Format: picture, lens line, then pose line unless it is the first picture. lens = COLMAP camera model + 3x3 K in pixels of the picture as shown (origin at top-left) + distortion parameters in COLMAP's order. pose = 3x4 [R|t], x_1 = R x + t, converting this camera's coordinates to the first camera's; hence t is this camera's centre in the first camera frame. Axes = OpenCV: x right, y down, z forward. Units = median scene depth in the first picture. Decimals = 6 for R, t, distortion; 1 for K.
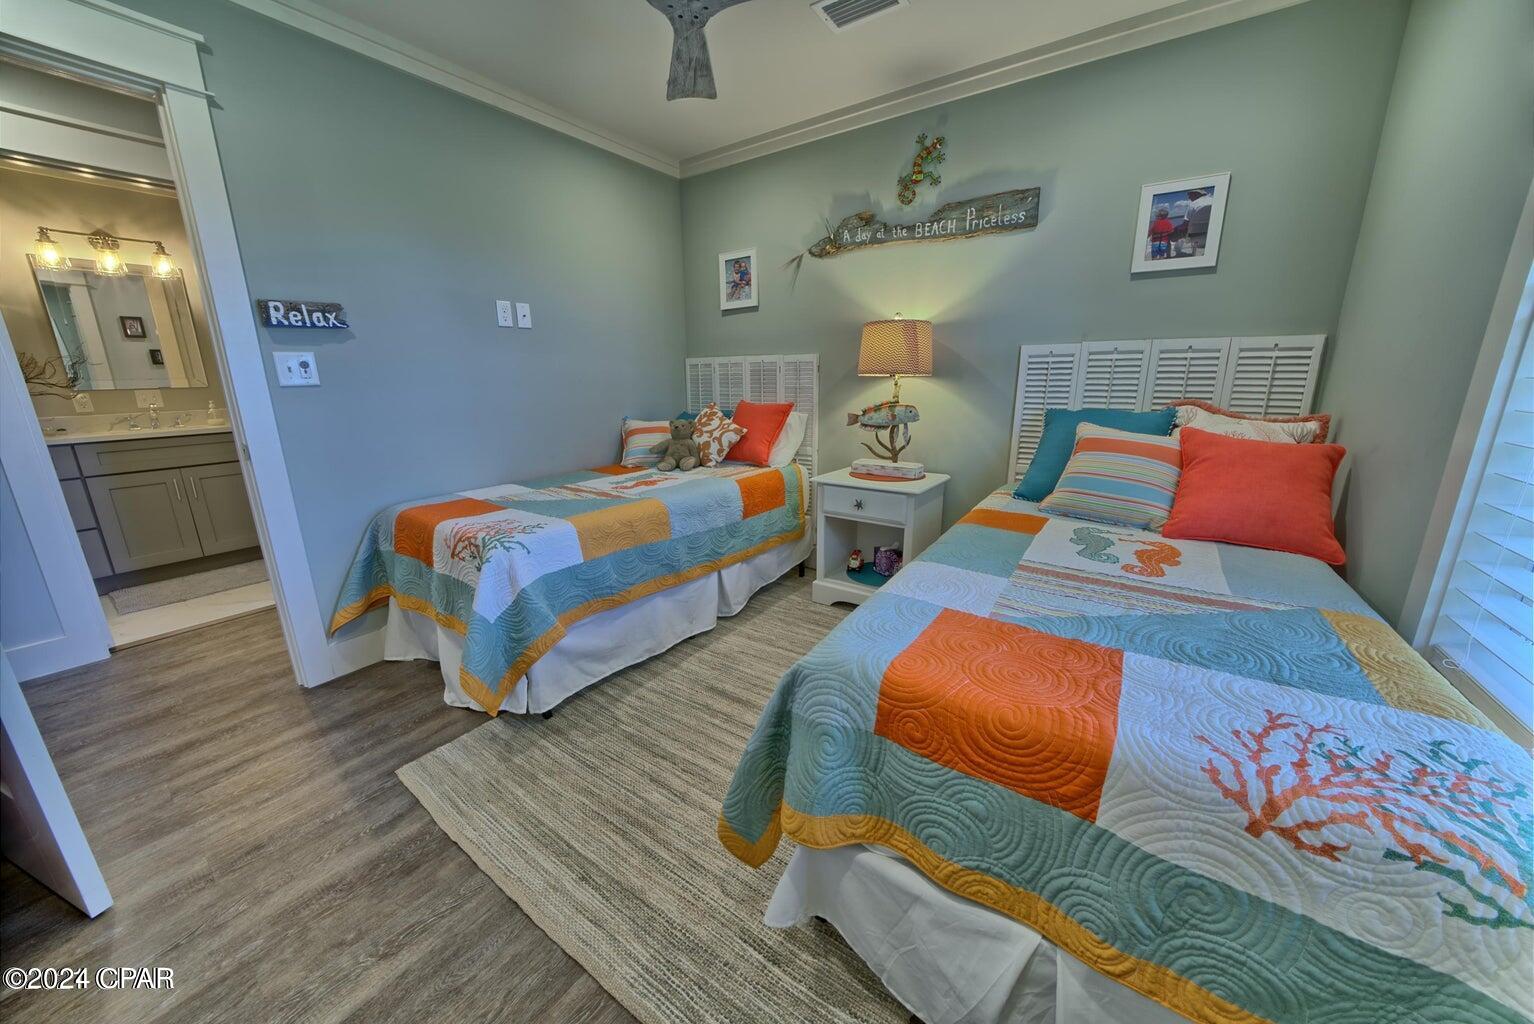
lens RADIAL K [[529.7, 0, 764.2], [0, 529.7, 512.8], [0, 0, 1]] dist [-0.015617, -0.000091]
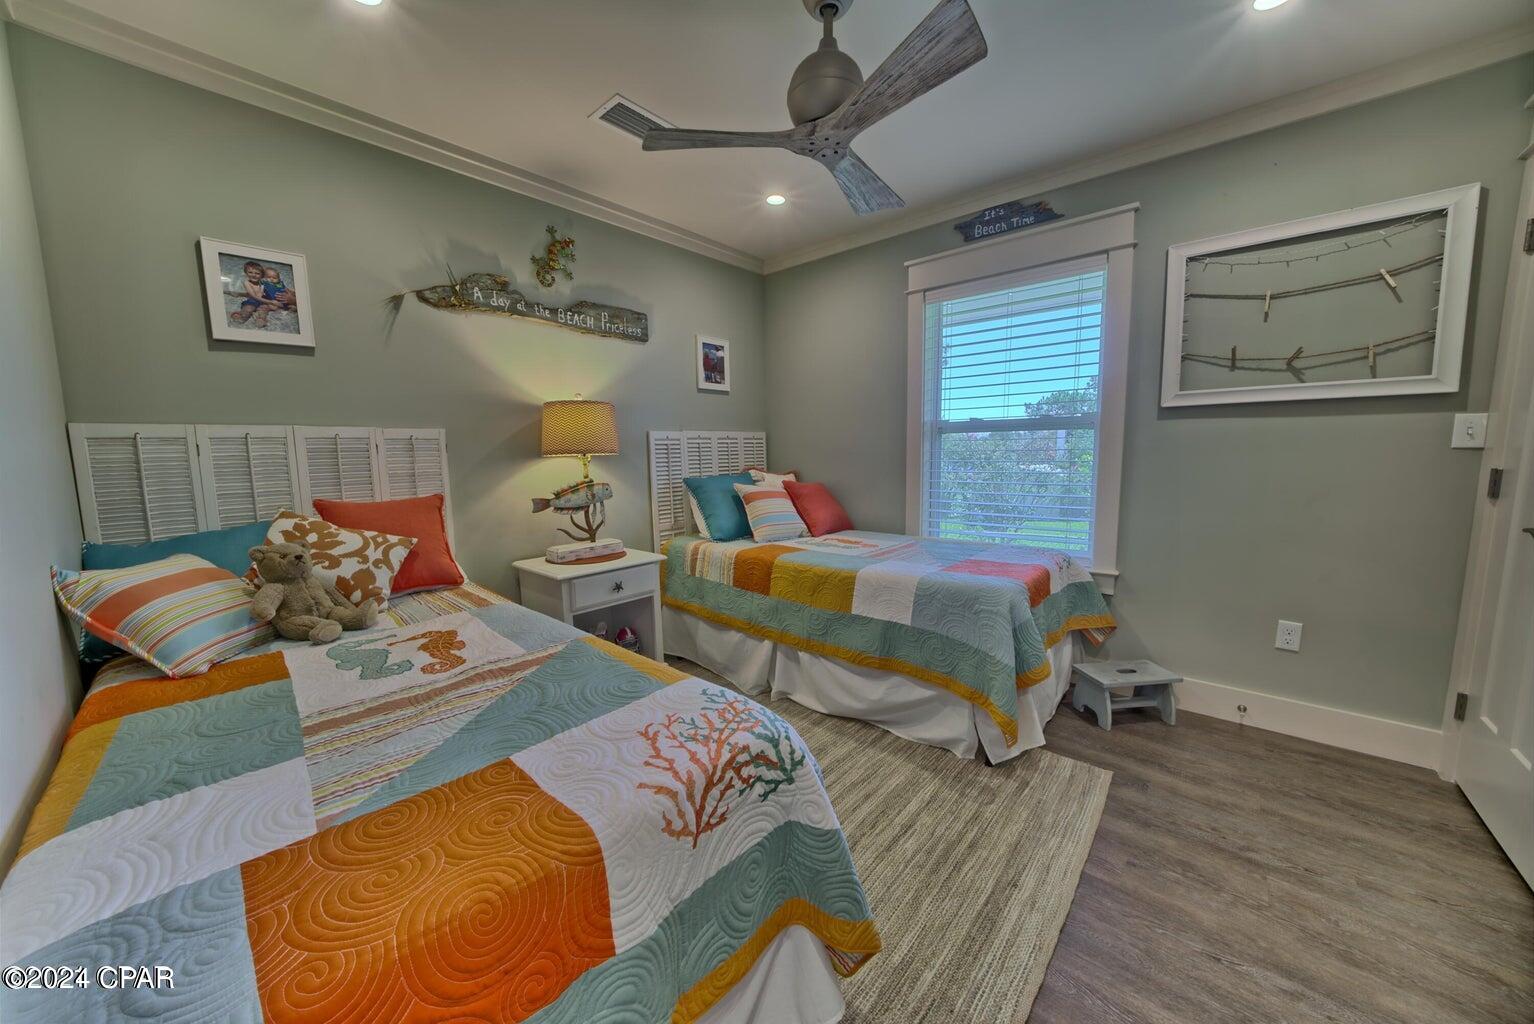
lens RADIAL K [[529.7, 0, 765.4], [0, 529.7, 515.3], [0, 0, 1]] dist [-0.015617, -0.000091]
pose [[0.117346, -0.113045, 0.986636, -0.679480], [0.263581, 0.961413, 0.078806, -0.137759], [-0.957473, 0.250811, 0.142615, 0.552370]]
